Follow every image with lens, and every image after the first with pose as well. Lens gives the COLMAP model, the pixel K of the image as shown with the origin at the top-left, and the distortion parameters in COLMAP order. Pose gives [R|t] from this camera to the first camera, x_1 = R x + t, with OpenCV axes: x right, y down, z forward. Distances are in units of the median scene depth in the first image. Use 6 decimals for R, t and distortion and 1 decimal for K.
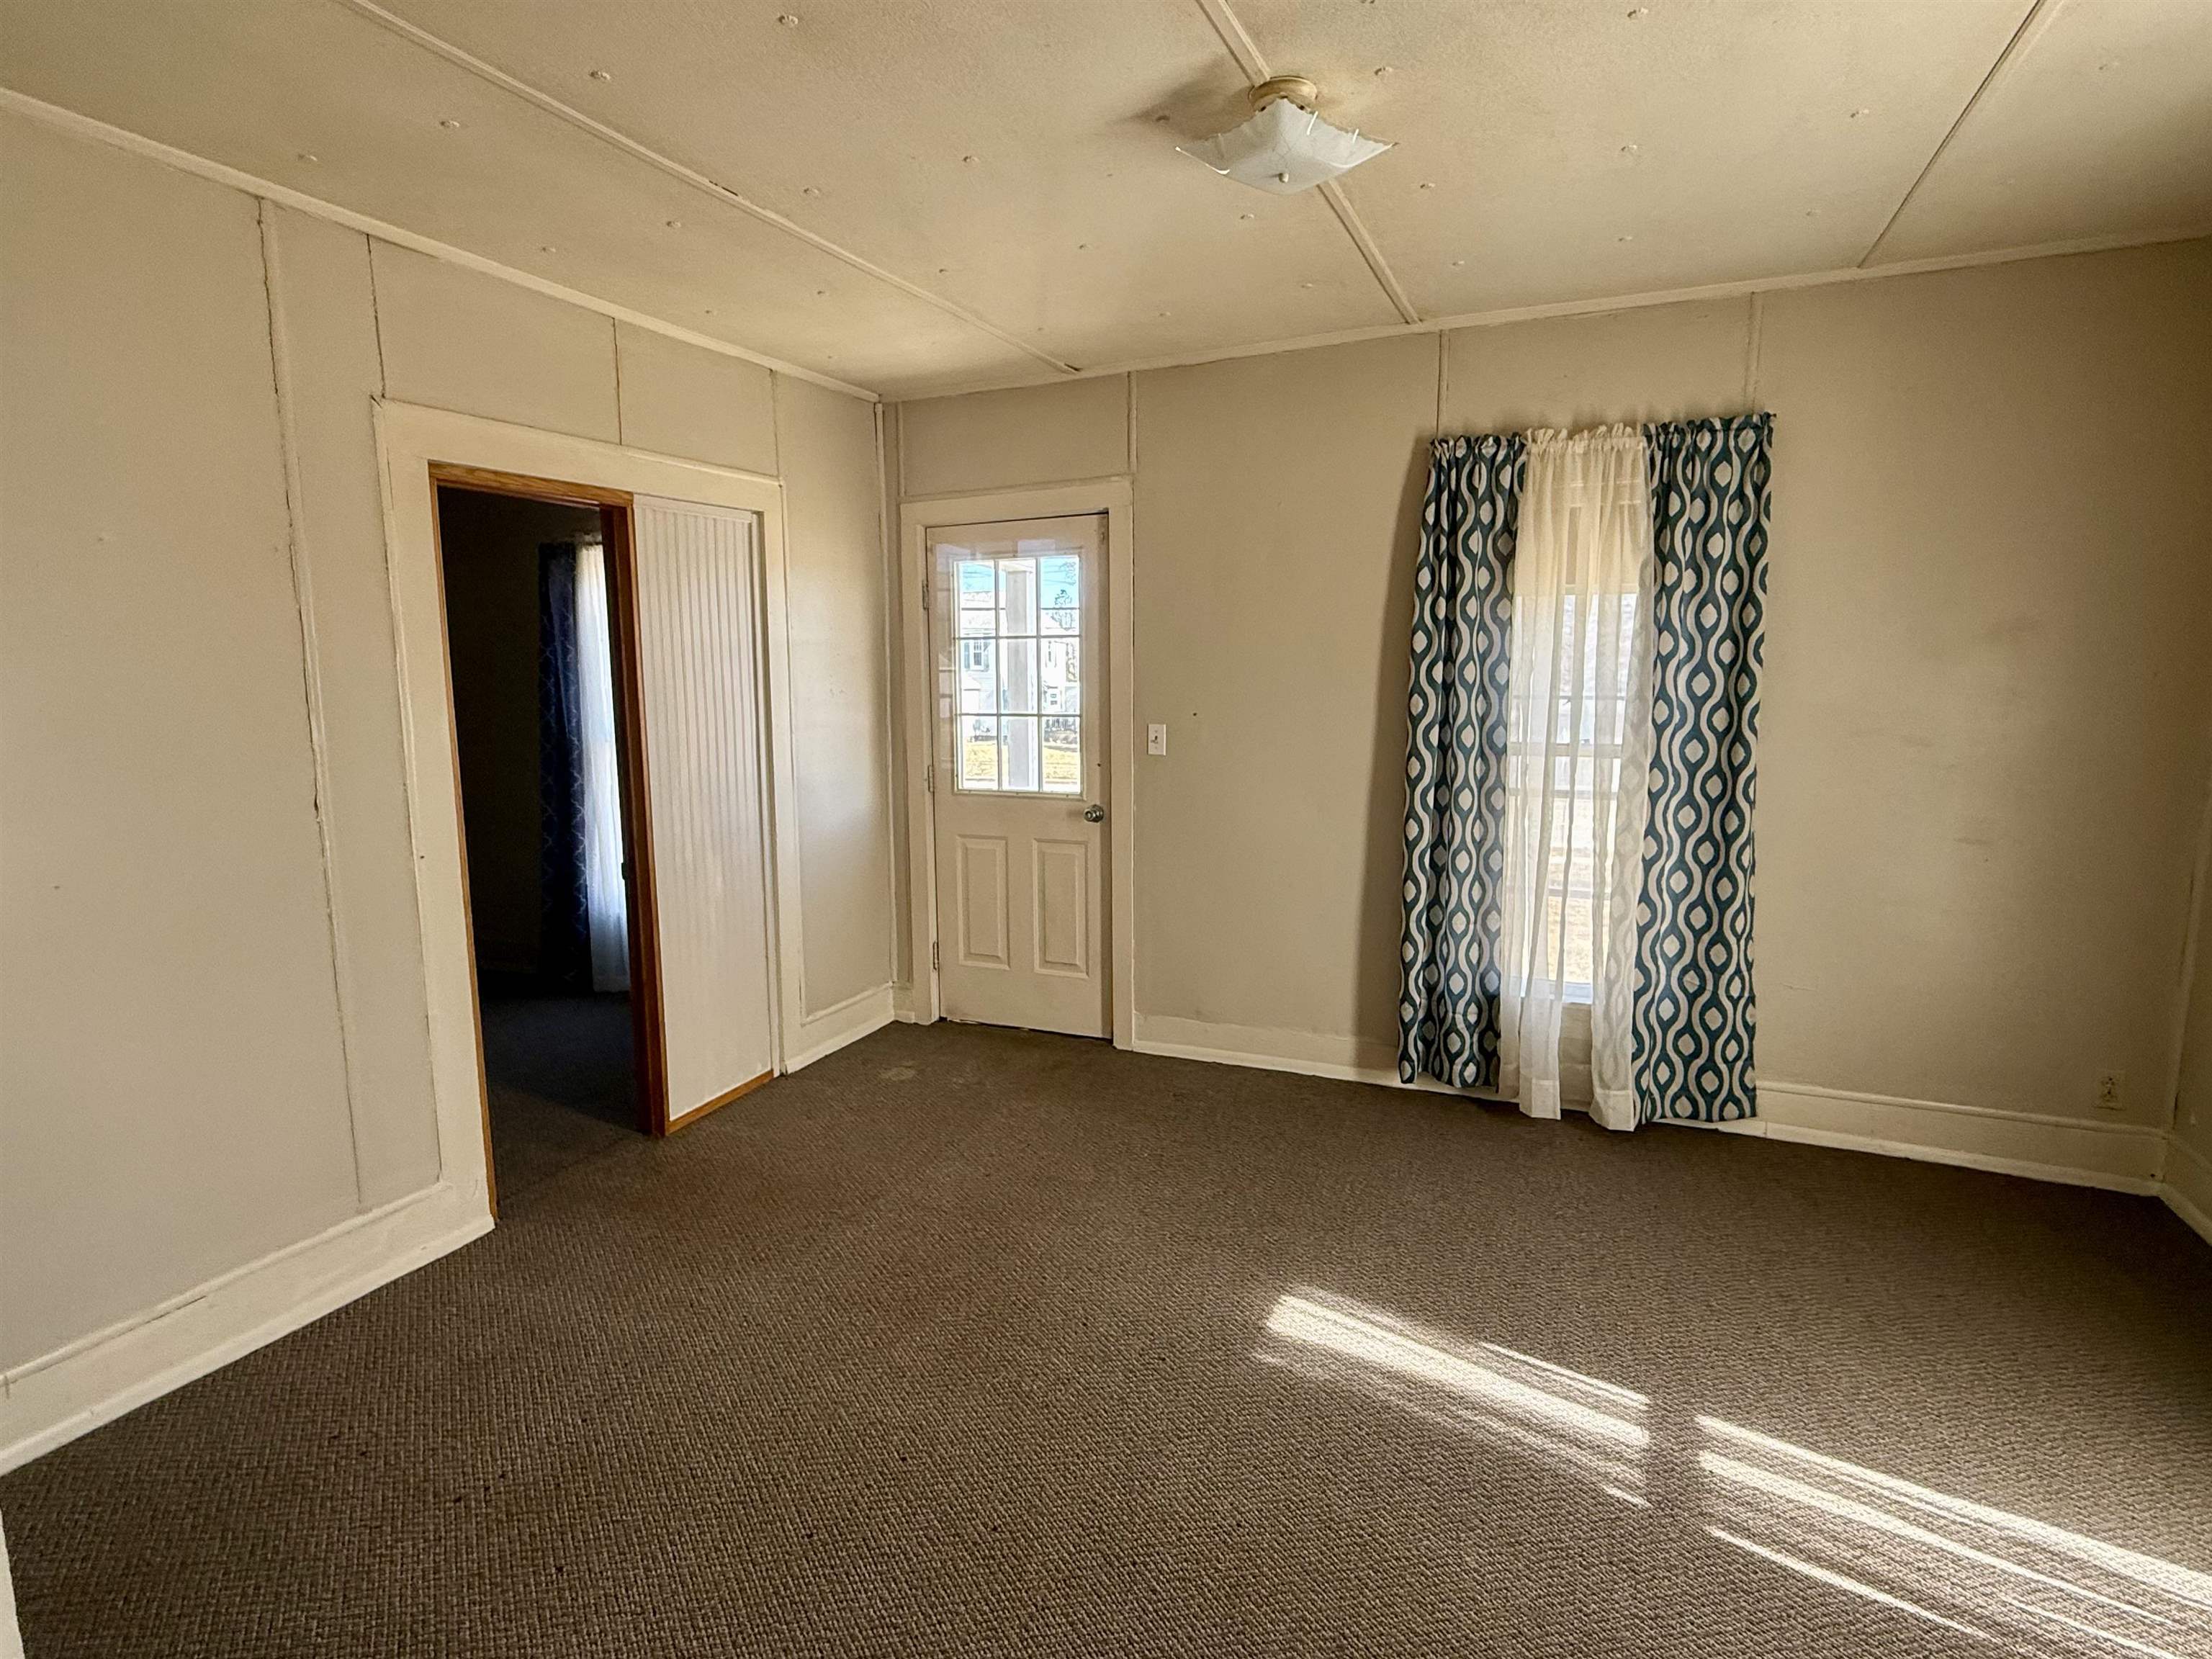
lens RADIAL K [[1144.0, 0, 1096.5], [0, 1144.0, 839.9], [0, 0, 1]] dist [-0.001964, -0.001775]
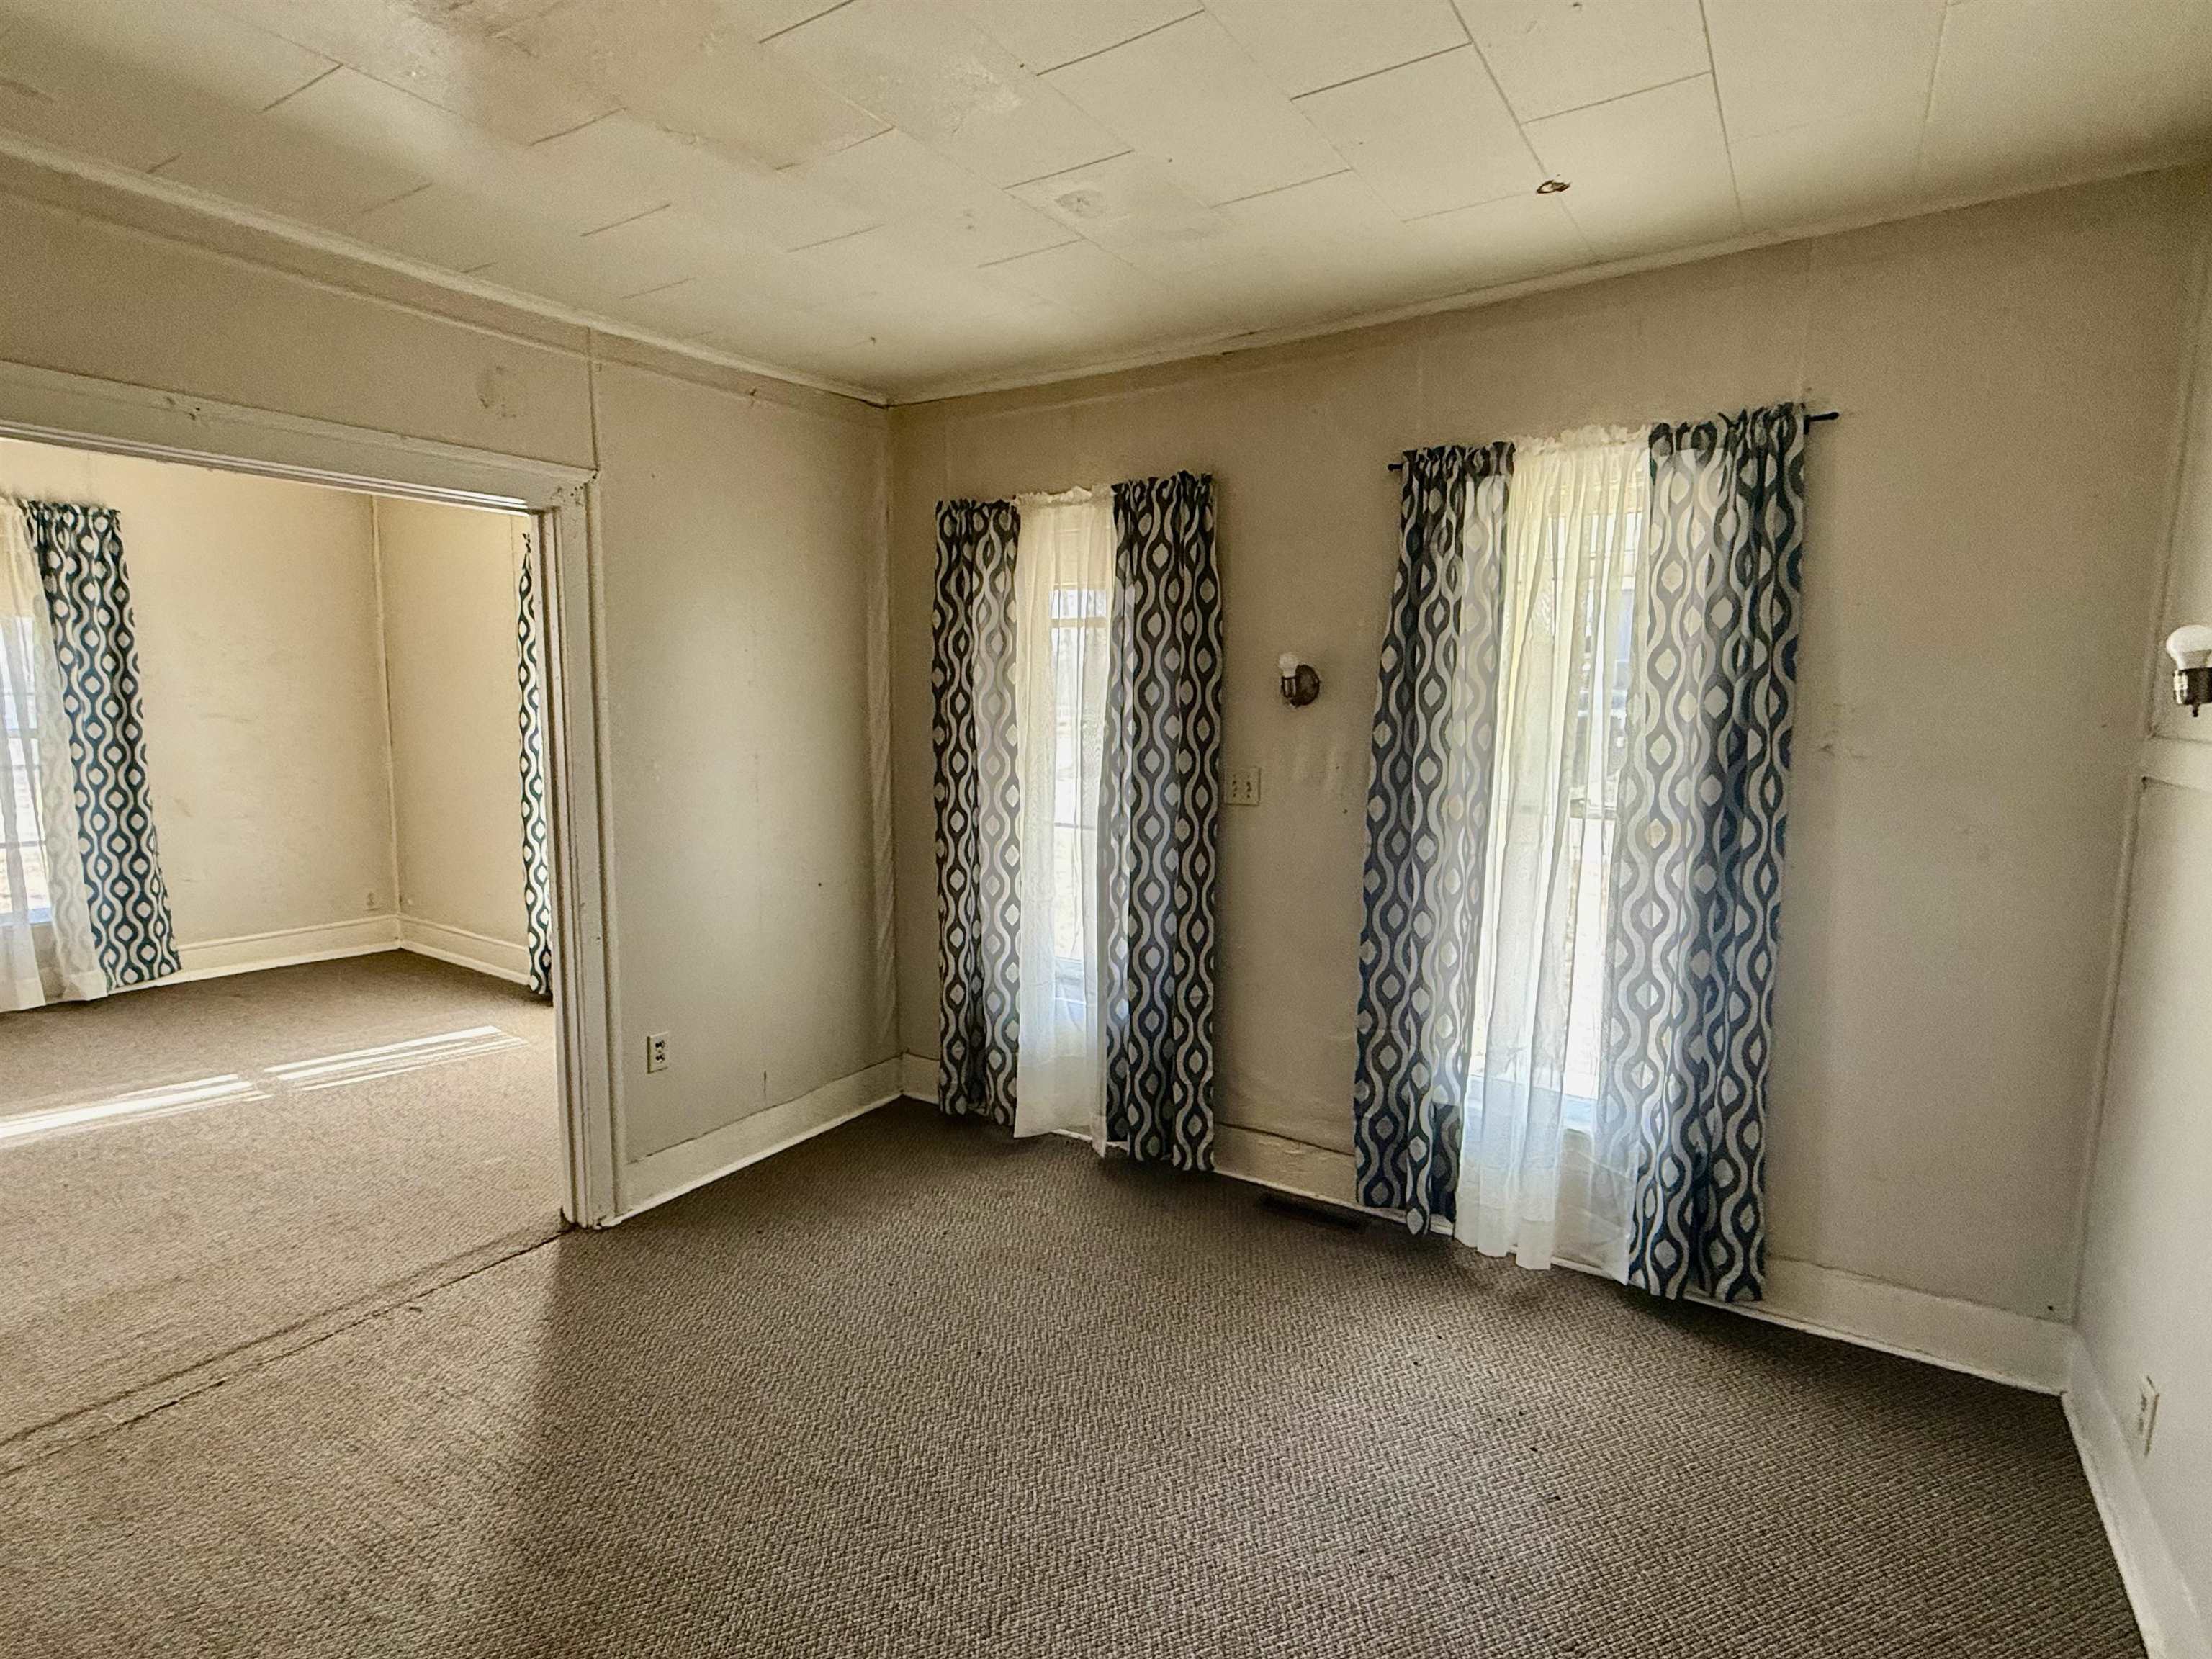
lens RADIAL K [[1144.0, 0, 1097.6], [0, 1144.0, 842.2], [0, 0, 1]] dist [-0.001964, -0.001775]
pose [[0.153036, -0.116283, 0.981355, -0.743933], [0.120958, 0.987790, 0.098182, 0.076146], [-0.980790, 0.103677, 0.165233, -0.490182]]
